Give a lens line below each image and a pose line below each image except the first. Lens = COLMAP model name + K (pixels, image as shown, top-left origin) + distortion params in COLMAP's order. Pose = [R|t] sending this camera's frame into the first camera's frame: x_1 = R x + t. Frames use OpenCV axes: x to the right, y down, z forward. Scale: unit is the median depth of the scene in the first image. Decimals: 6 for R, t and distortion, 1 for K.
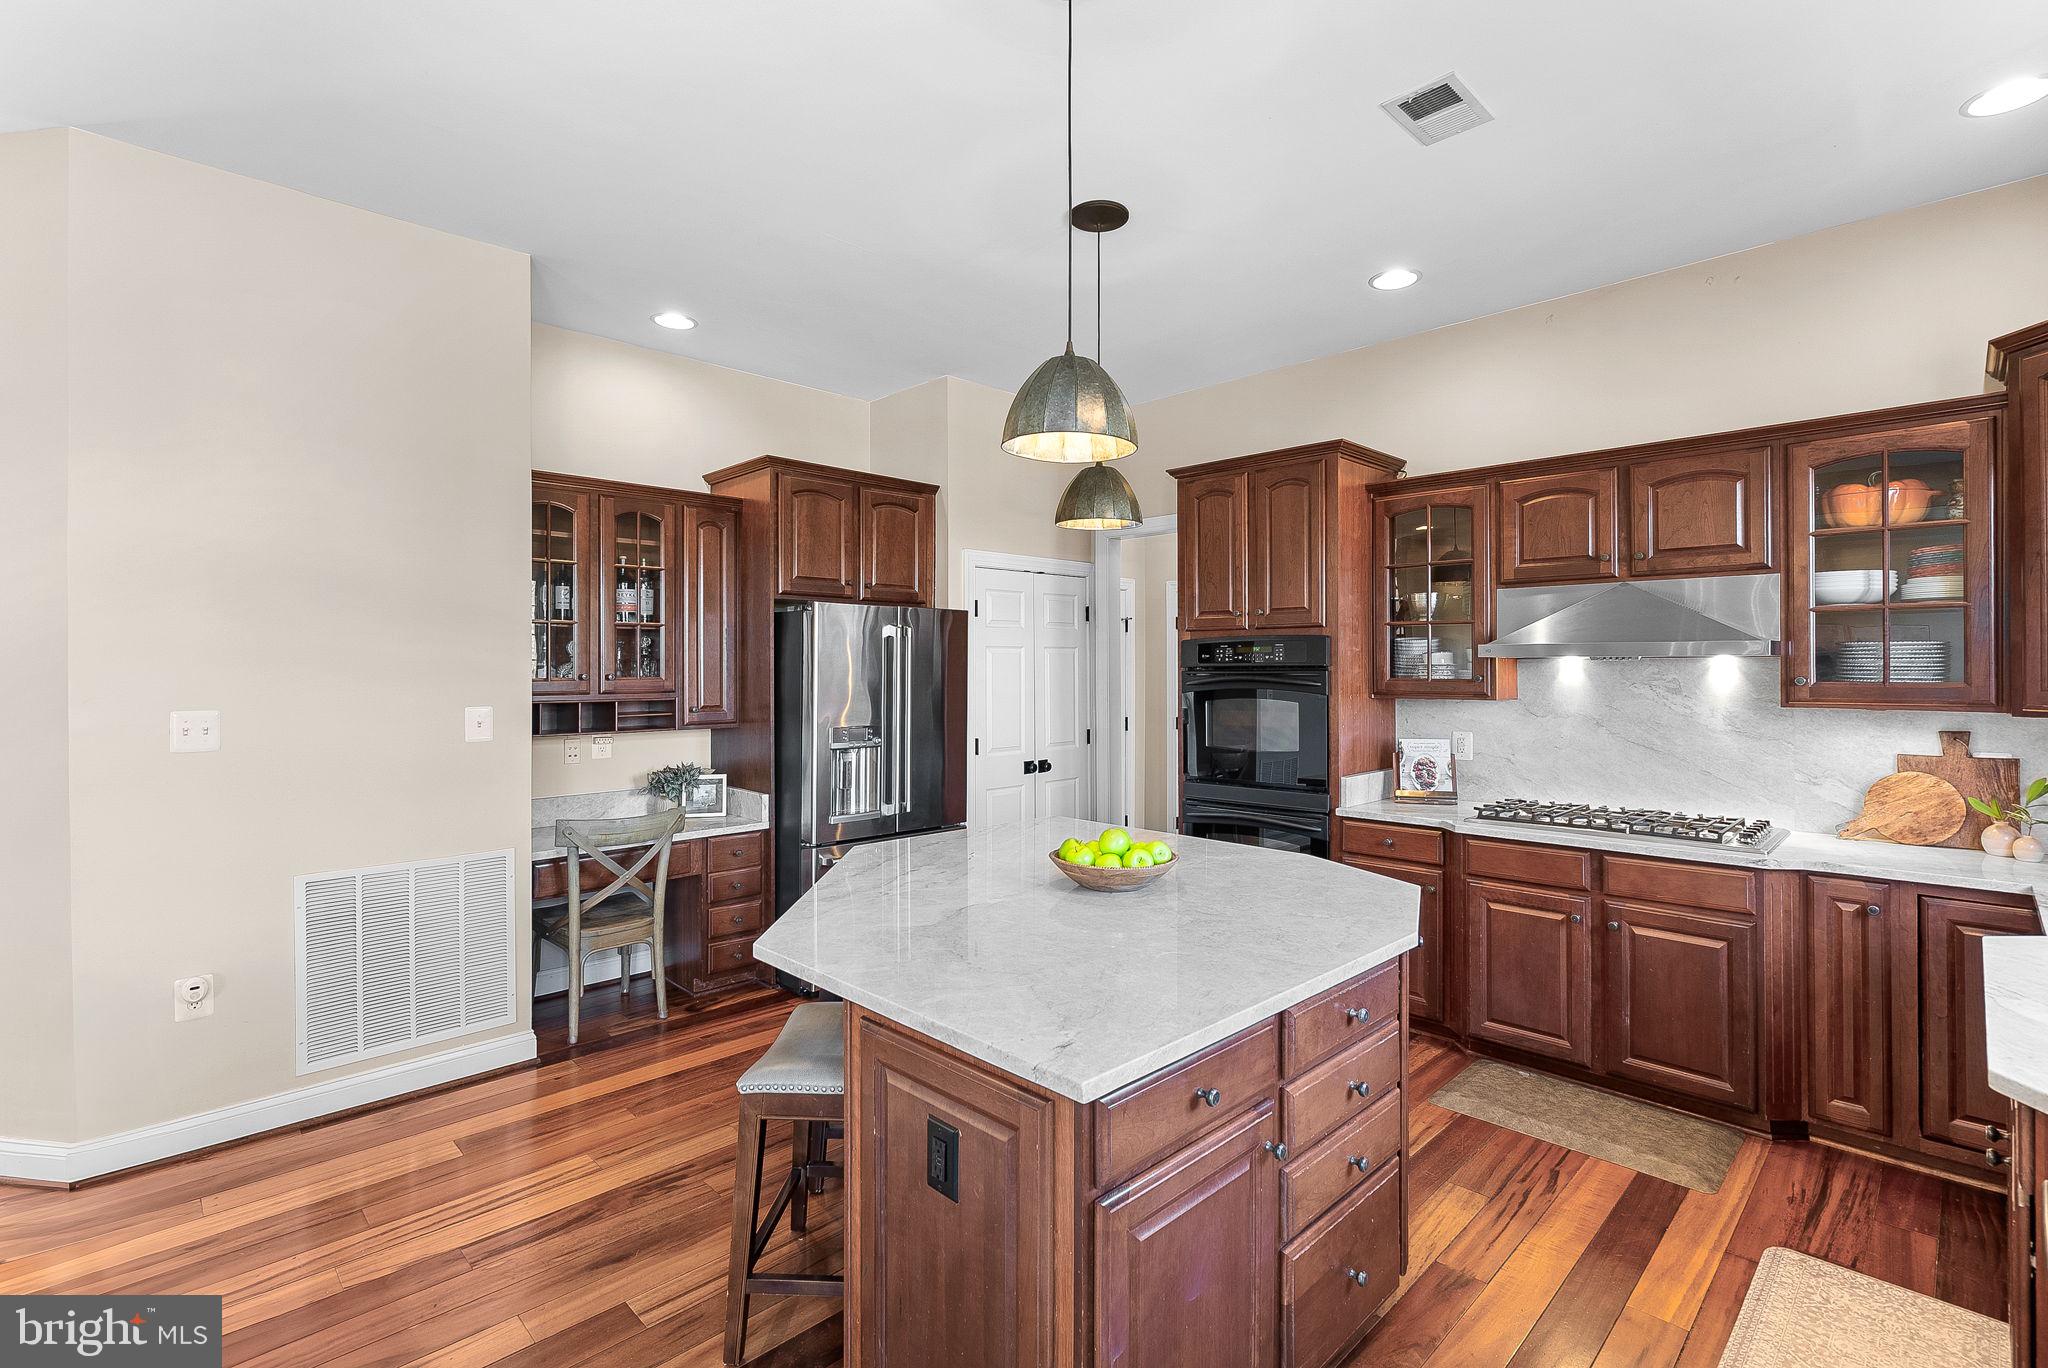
lens RADIAL K [[945.1, 0, 1021.8], [0, 945.1, 665.5], [0, 0, 1]] dist [-0.001611, 0.000366]
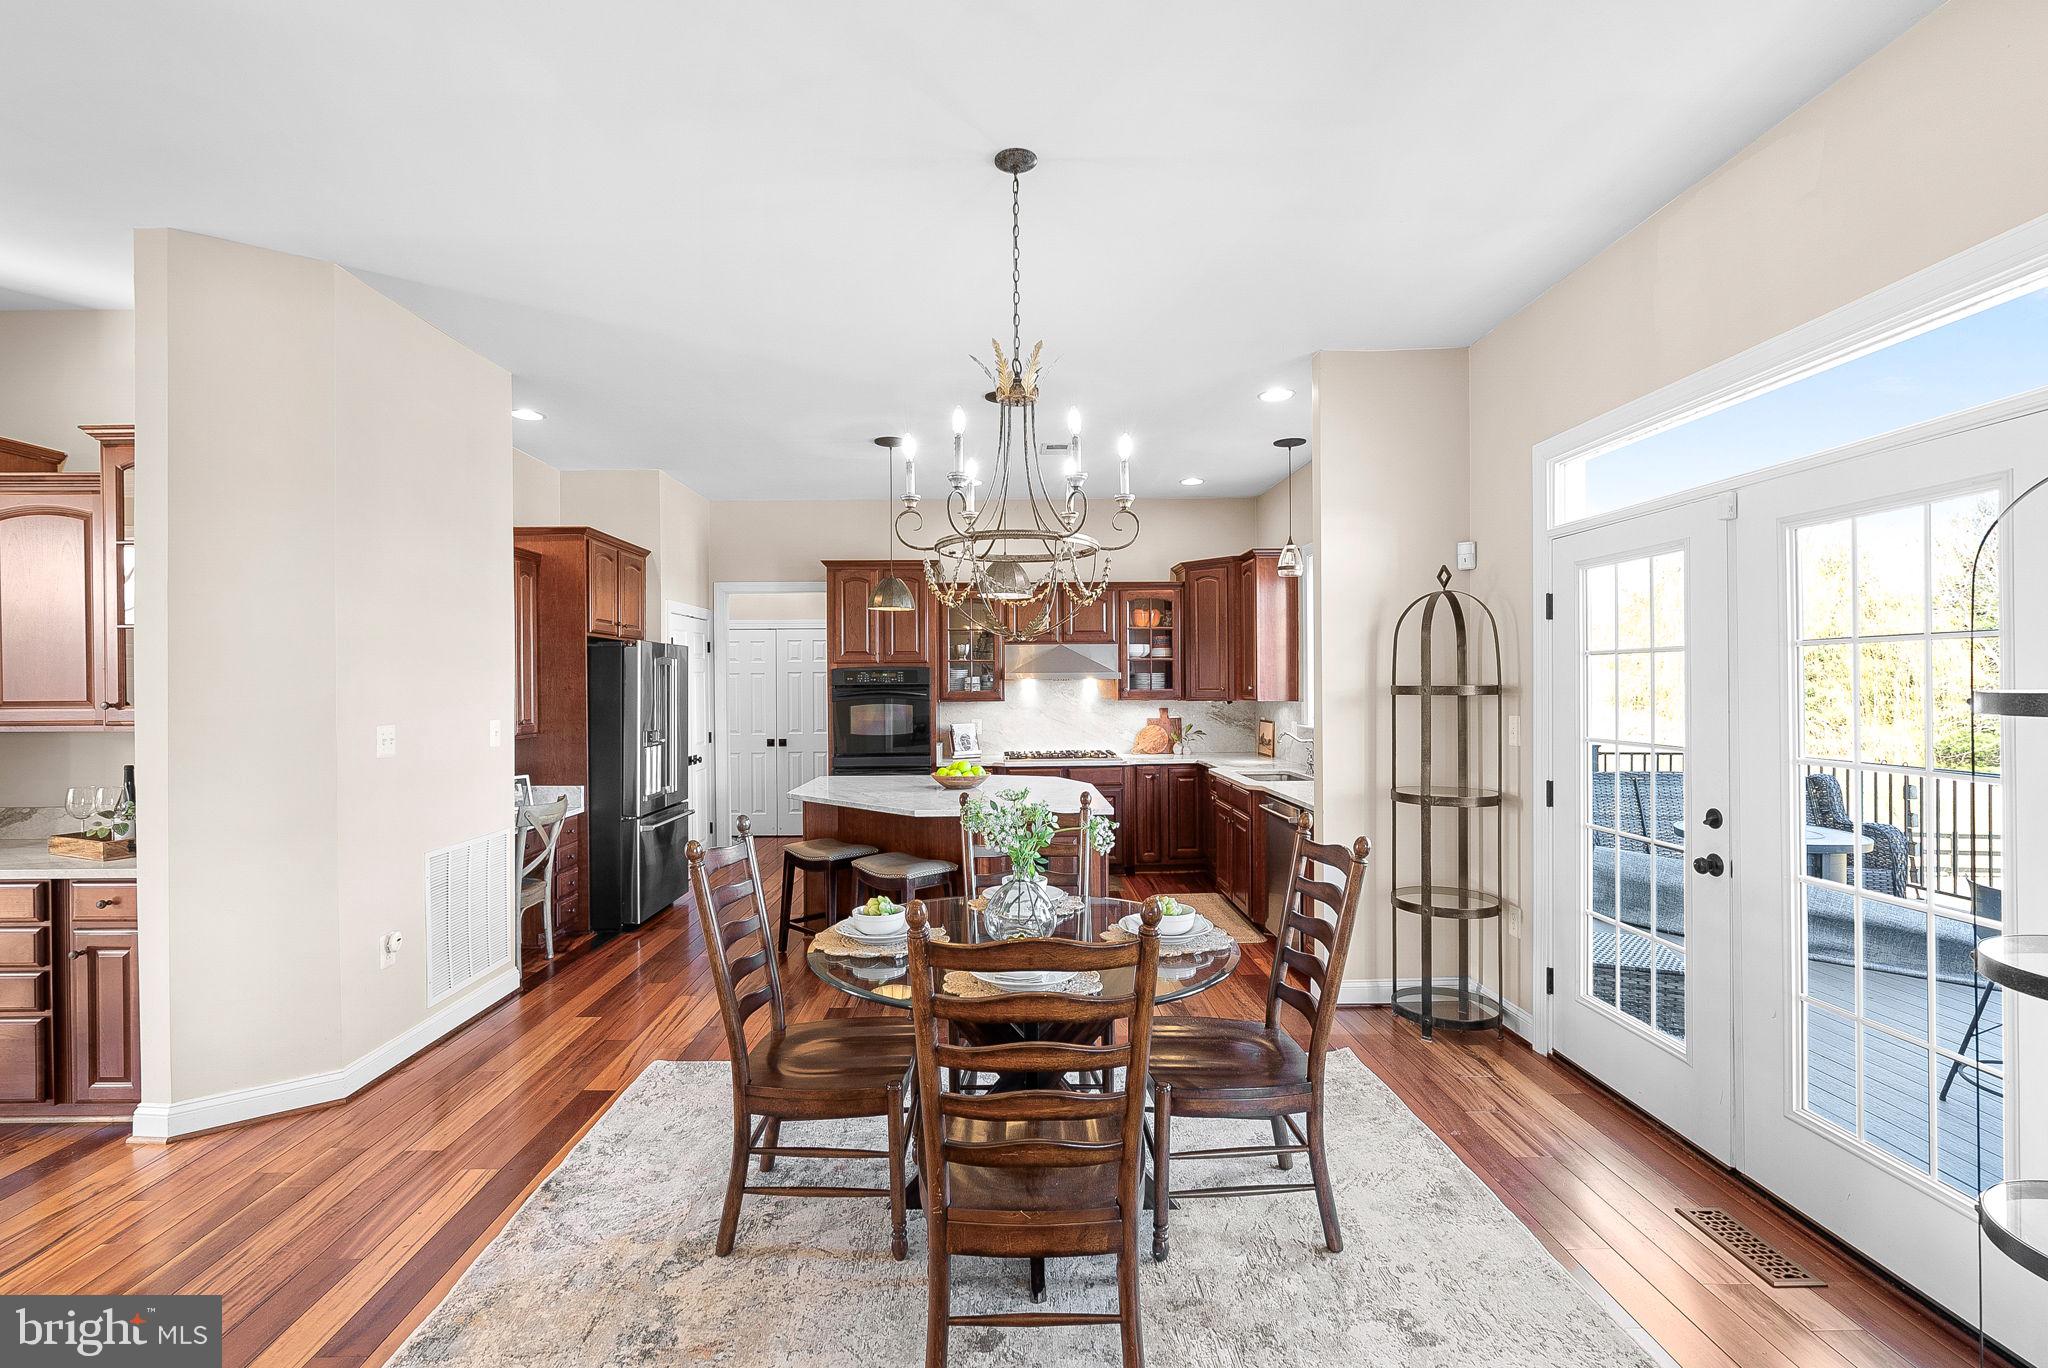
lens RADIAL K [[938.0, 0, 1024.0], [0, 938.0, 684.0], [0, 0, 1]] dist [-0.000865, 0.000023]
pose [[0.682088, -0.005822, 0.731247, -1.060927], [0.005756, 0.999980, 0.002592, -0.004883], [-0.731248, 0.002441, 0.682108, -0.430060]]
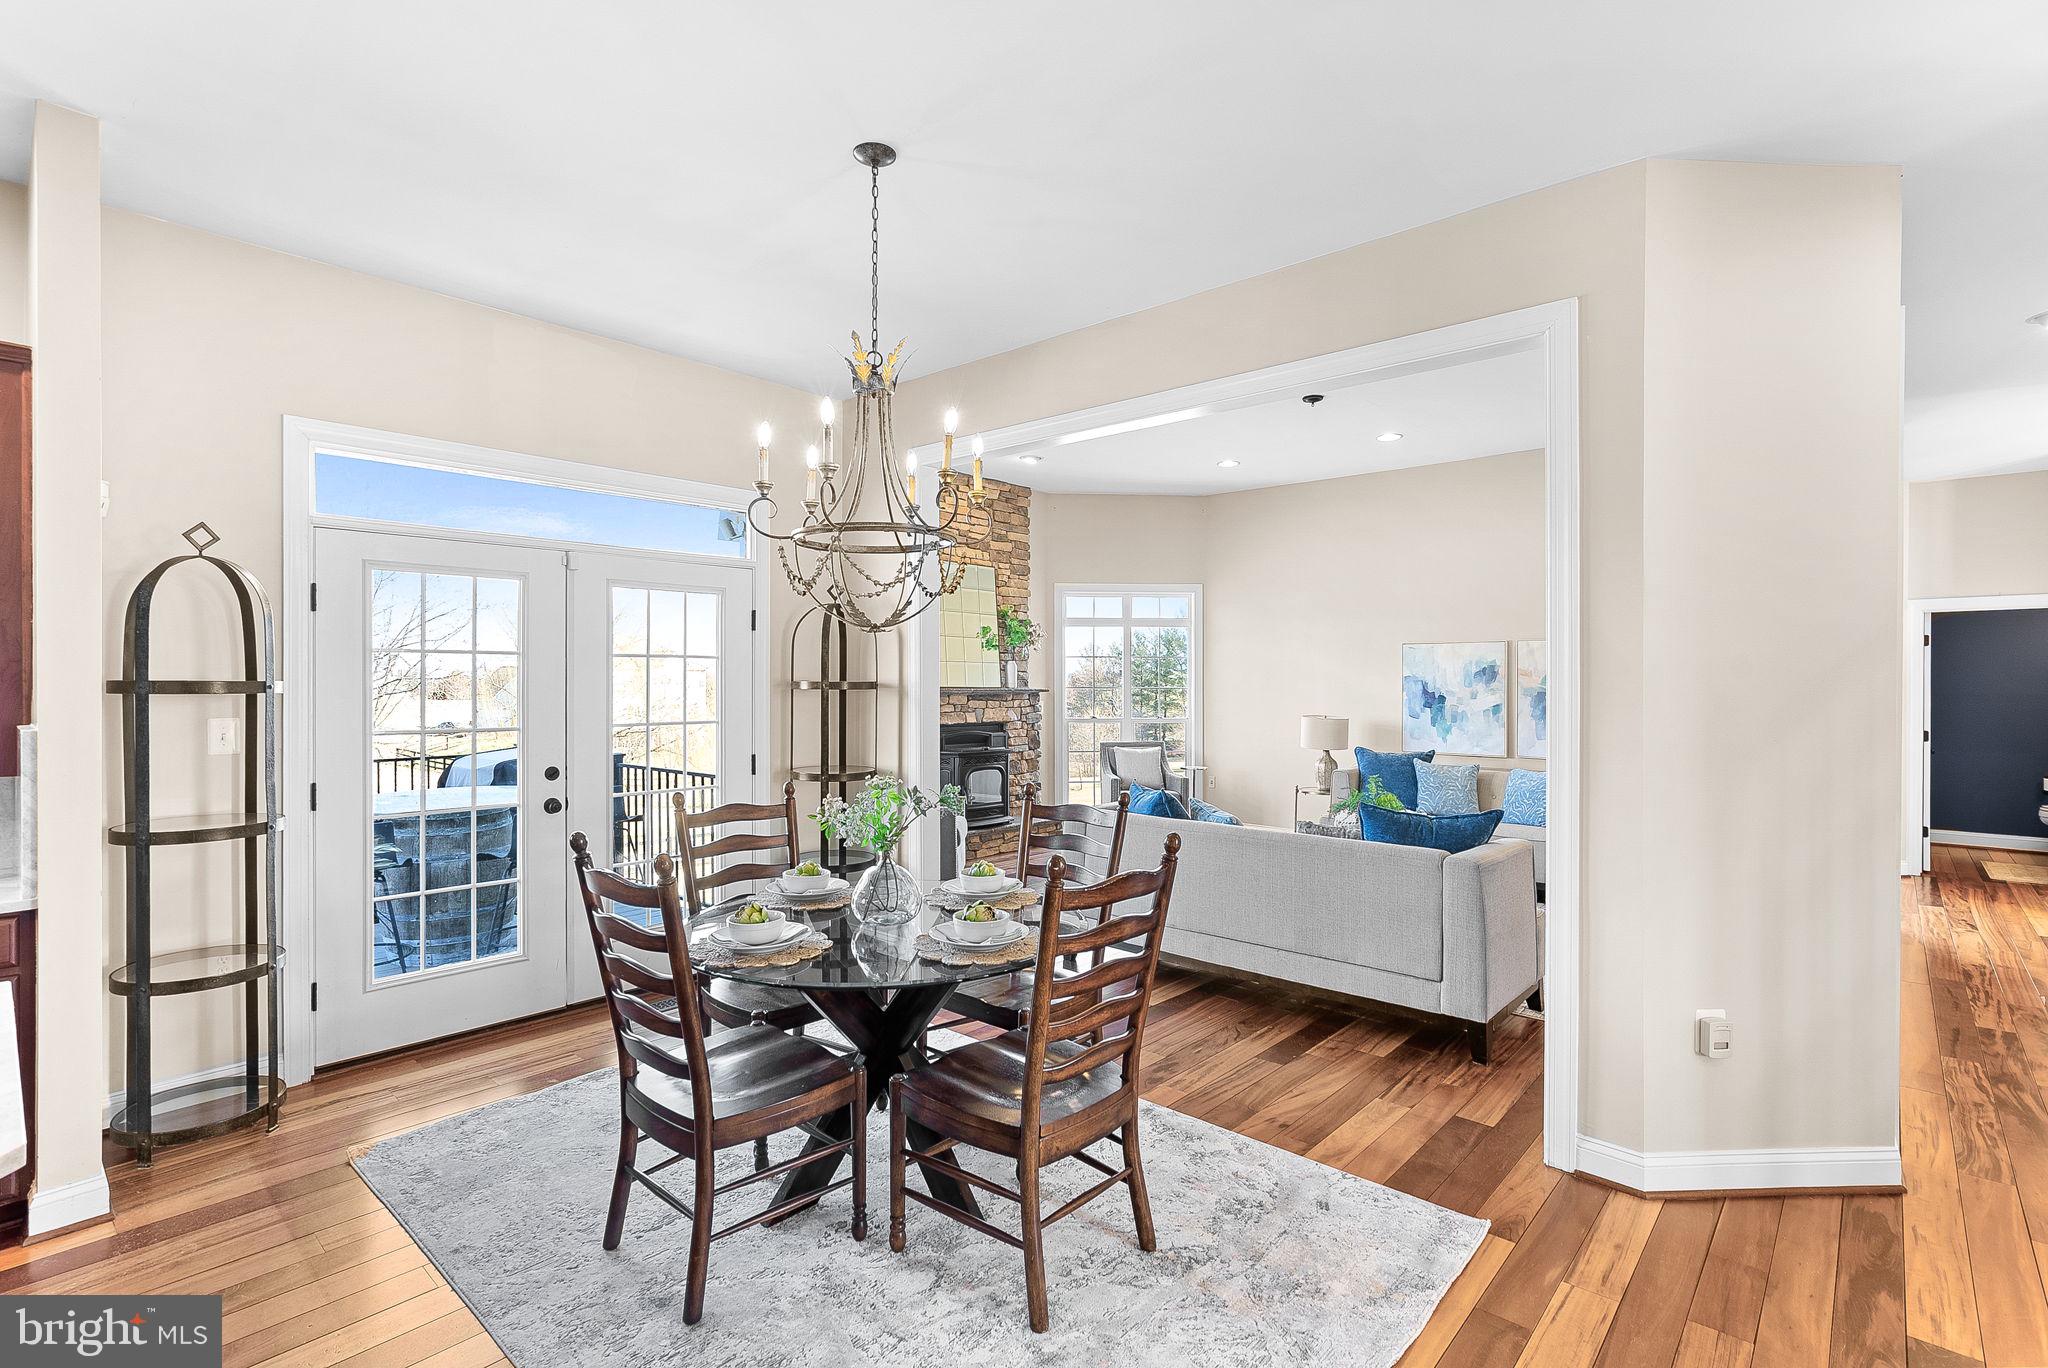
lens RADIAL K [[966.3, 0, 1026.4], [0, 966.3, 671.0], [0, 0, 1]] dist [0.002965, 0.001295]
pose [[-0.997743, -0.004335, -0.067015, -0.540899], [-0.003614, 0.999934, -0.010888, 0.001803], [0.067058, -0.010621, -0.997693, 0.988411]]
